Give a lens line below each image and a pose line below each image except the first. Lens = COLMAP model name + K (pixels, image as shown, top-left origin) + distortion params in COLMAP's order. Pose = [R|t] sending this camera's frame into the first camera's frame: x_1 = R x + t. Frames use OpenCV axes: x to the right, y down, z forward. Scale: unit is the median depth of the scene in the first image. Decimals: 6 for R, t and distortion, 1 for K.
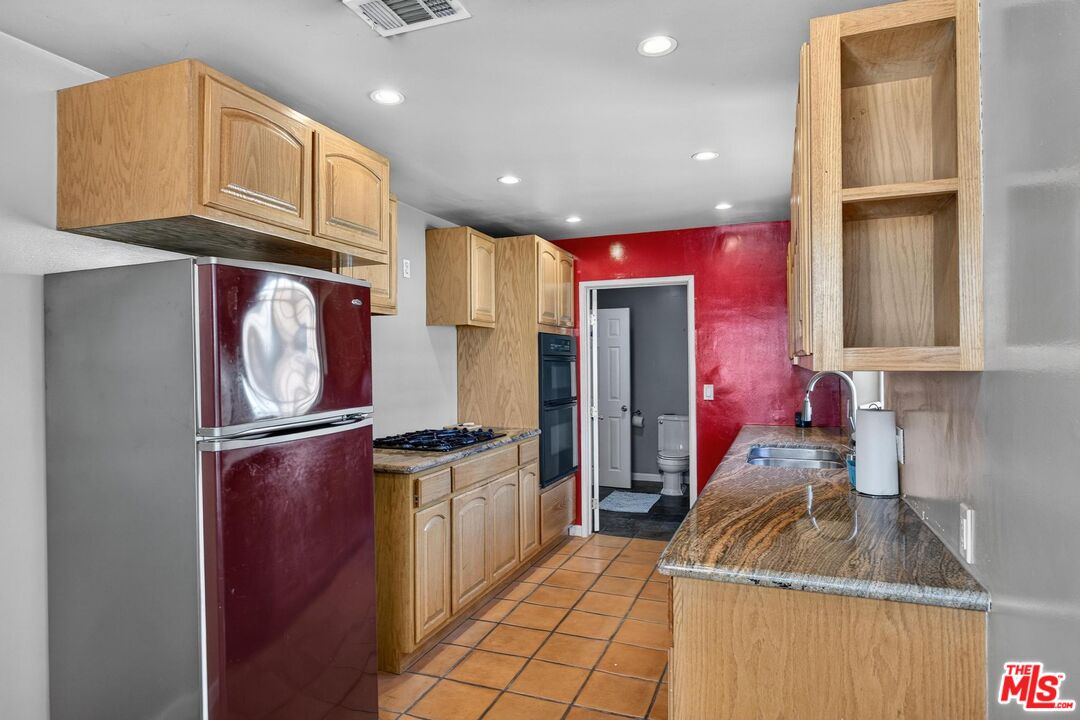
lens RADIAL K [[609.4, 0, 540.0], [0, 609.4, 360.0], [0, 0, 1]] dist [-0.004721, -0.000405]
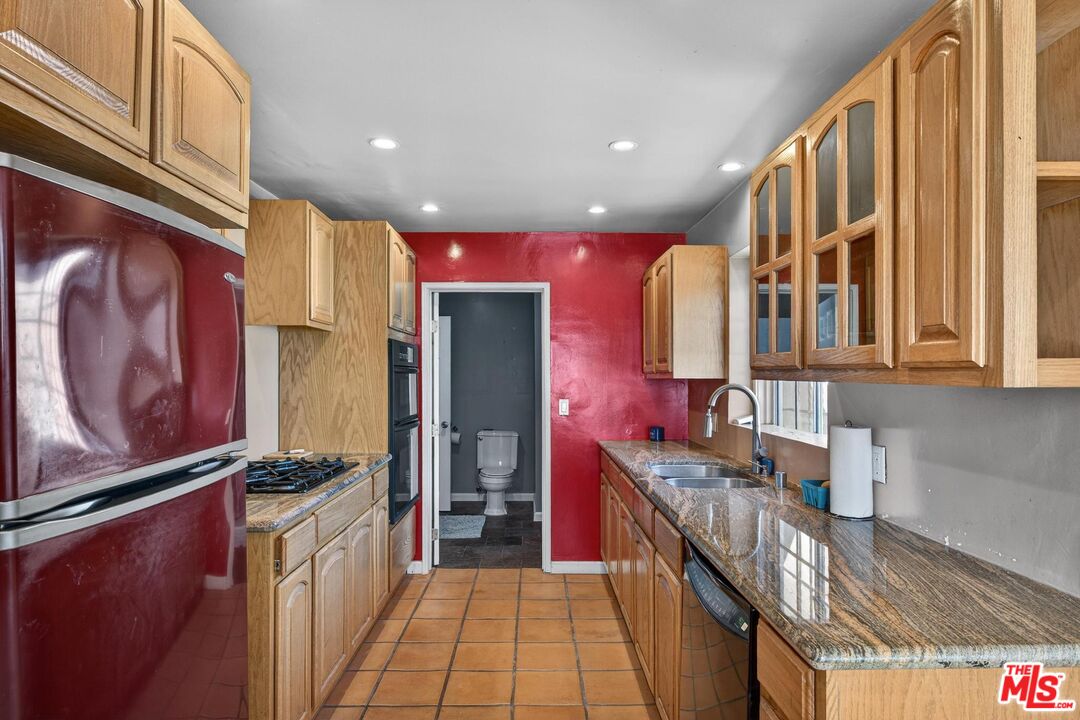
lens RADIAL K [[607.0, 0, 539.2], [0, 607.0, 371.8], [0, 0, 1]] dist [-0.002419, -0.000942]
pose [[0.926627, 0.009342, 0.375865, -0.123034], [-0.008637, 0.999956, -0.003559, 0.001880], [-0.375882, 0.000052, 0.926668, 0.149801]]
